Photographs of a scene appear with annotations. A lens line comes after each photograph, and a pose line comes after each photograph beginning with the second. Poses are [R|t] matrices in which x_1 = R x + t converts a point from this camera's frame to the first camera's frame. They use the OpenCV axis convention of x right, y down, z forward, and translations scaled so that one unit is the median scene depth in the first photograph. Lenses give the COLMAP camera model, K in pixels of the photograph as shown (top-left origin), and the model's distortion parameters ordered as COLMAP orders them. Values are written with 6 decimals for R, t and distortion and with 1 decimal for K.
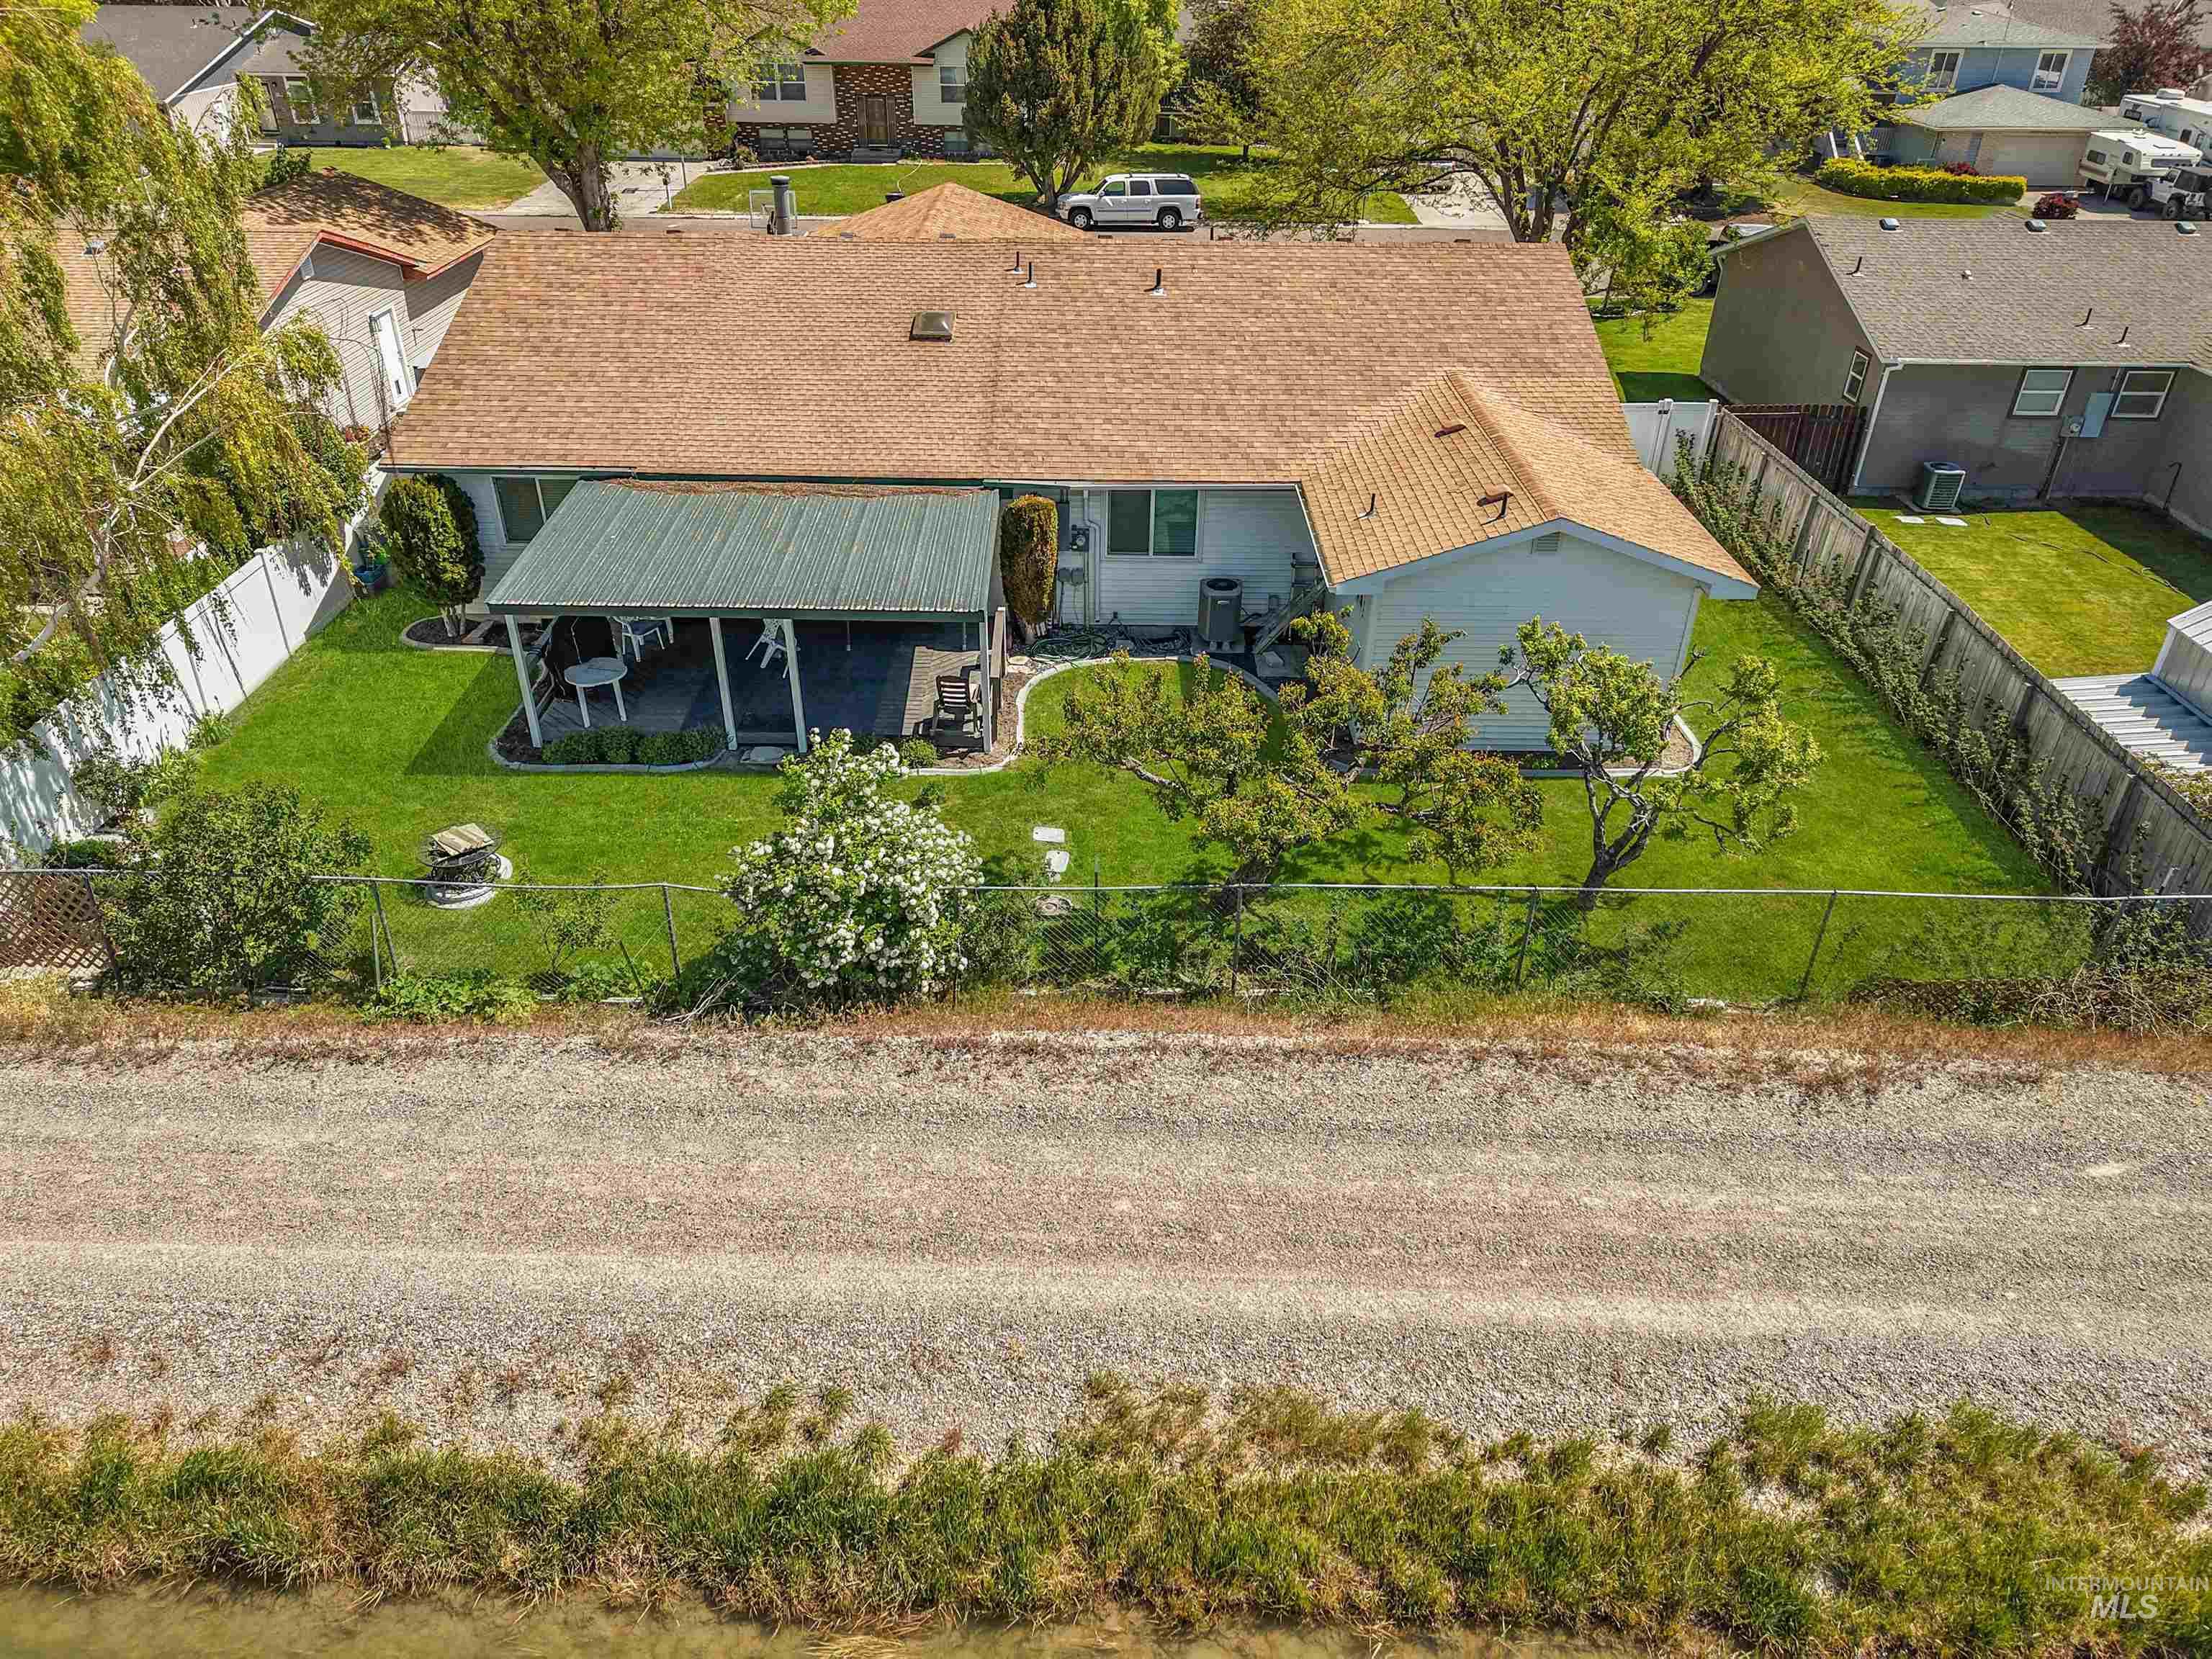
lens RADIAL K [[1469.7, 0, 1091.0], [0, 1469.7, 832.9], [0, 0, 1]] dist [0.036718, -0.032516]
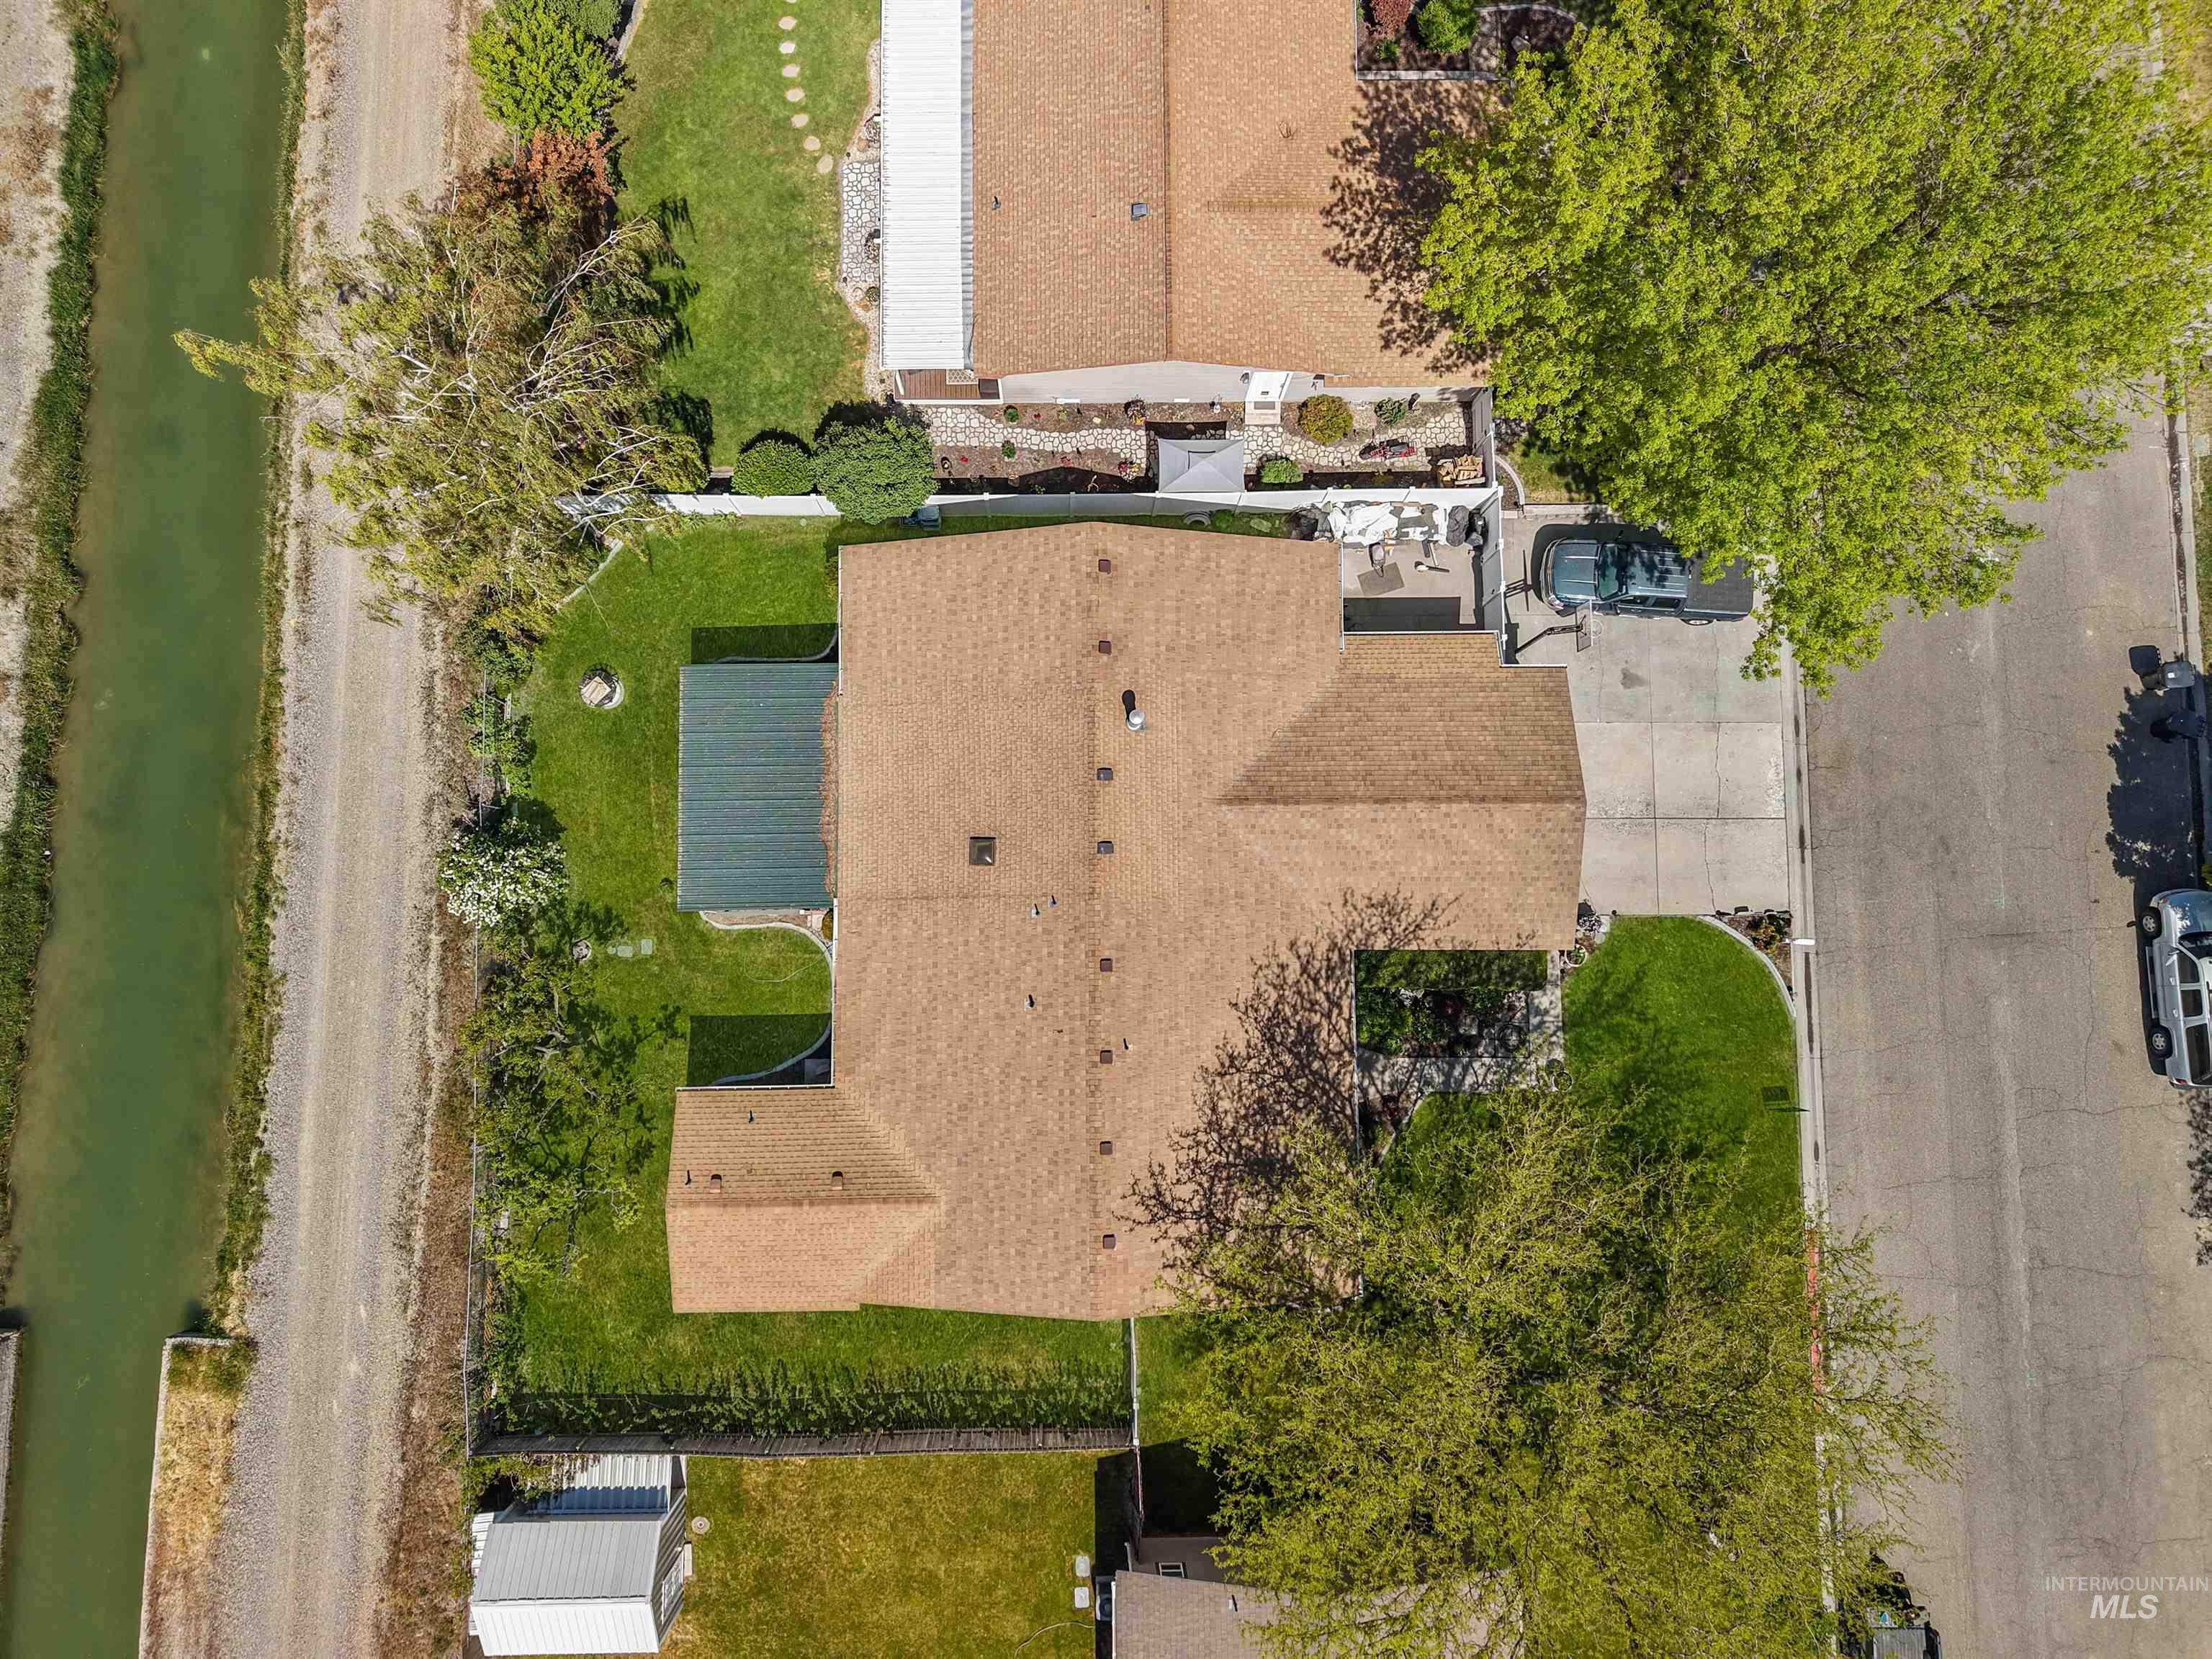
lens RADIAL K [[1469.7, 0, 1091.0], [0, 1469.7, 832.9], [0, 0, 1]] dist [0.036718, -0.032516]
pose [[0.020034, 0.996384, -0.082565, -0.006746], [-0.551253, 0.079903, 0.830503, -3.740777], [0.834097, 0.028876, 0.550861, 0.640938]]
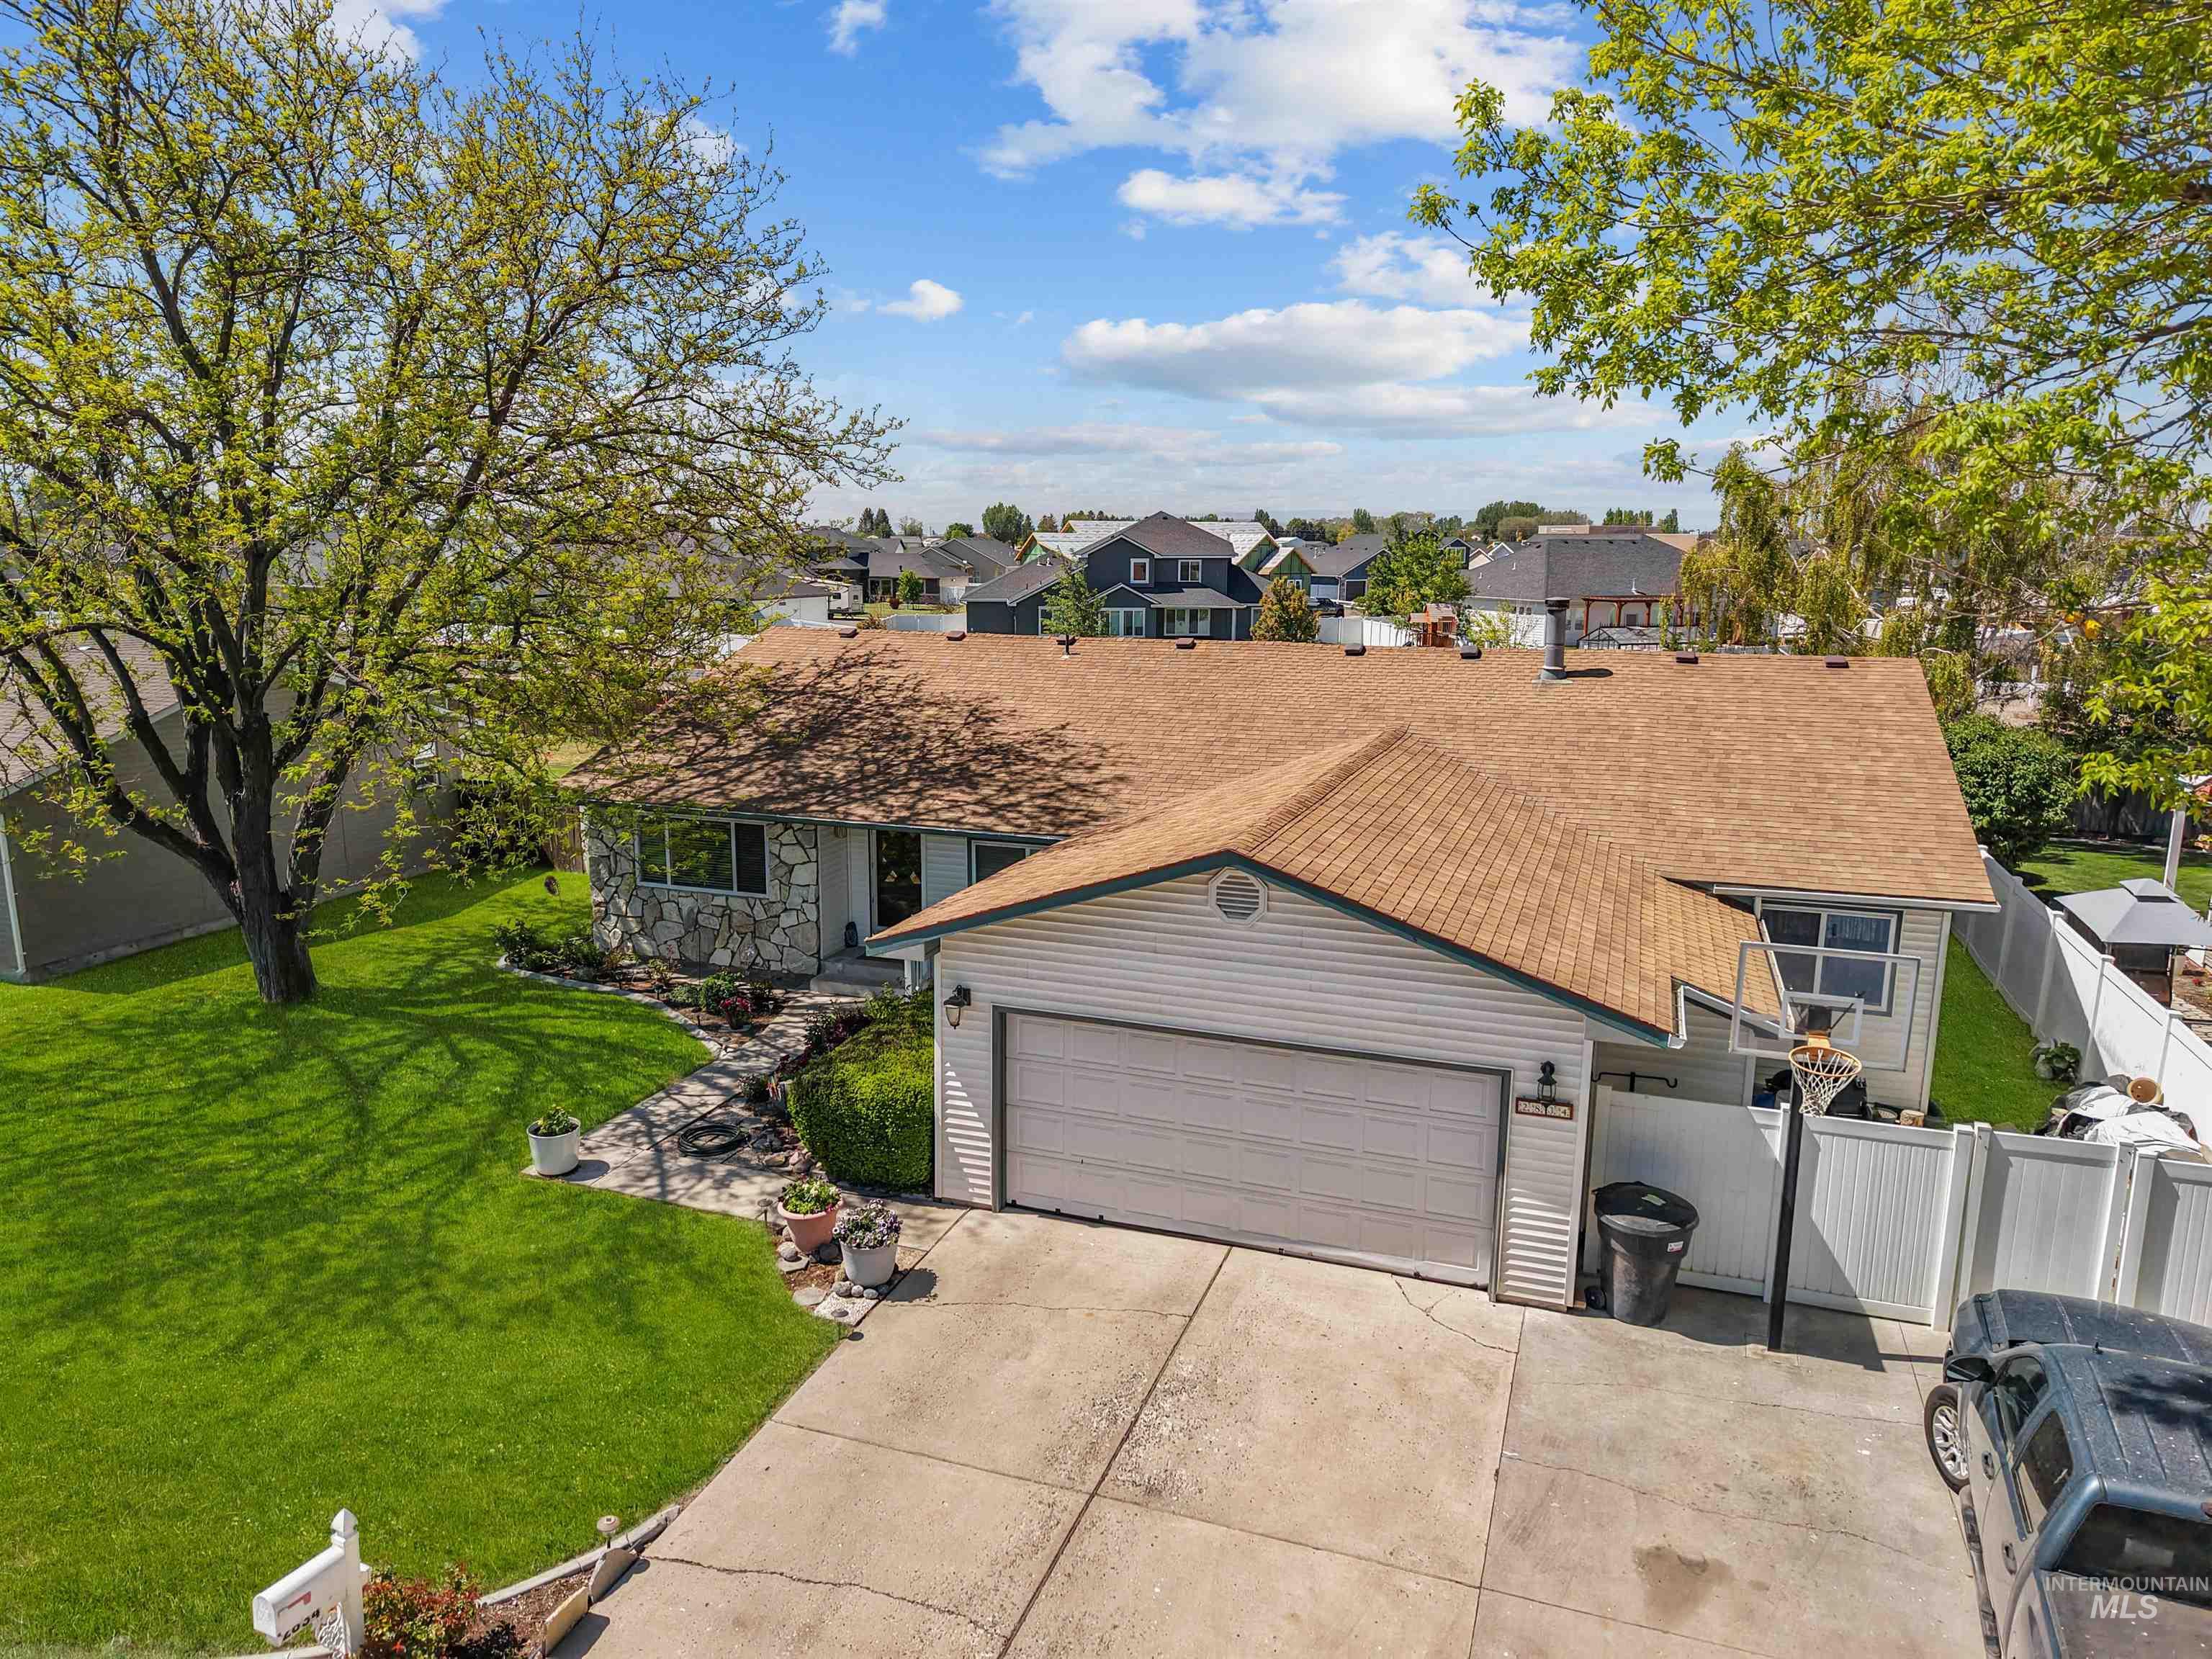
lens RADIAL K [[1469.7, 0, 1091.0], [0, 1469.7, 832.9], [0, 0, 1]] dist [0.036718, -0.032516]
pose [[-0.942863, -0.076985, 0.324163, -0.574158], [0.173880, 0.716238, 0.675846, -2.443506], [-0.284208, 0.693596, -0.661929, 4.078860]]
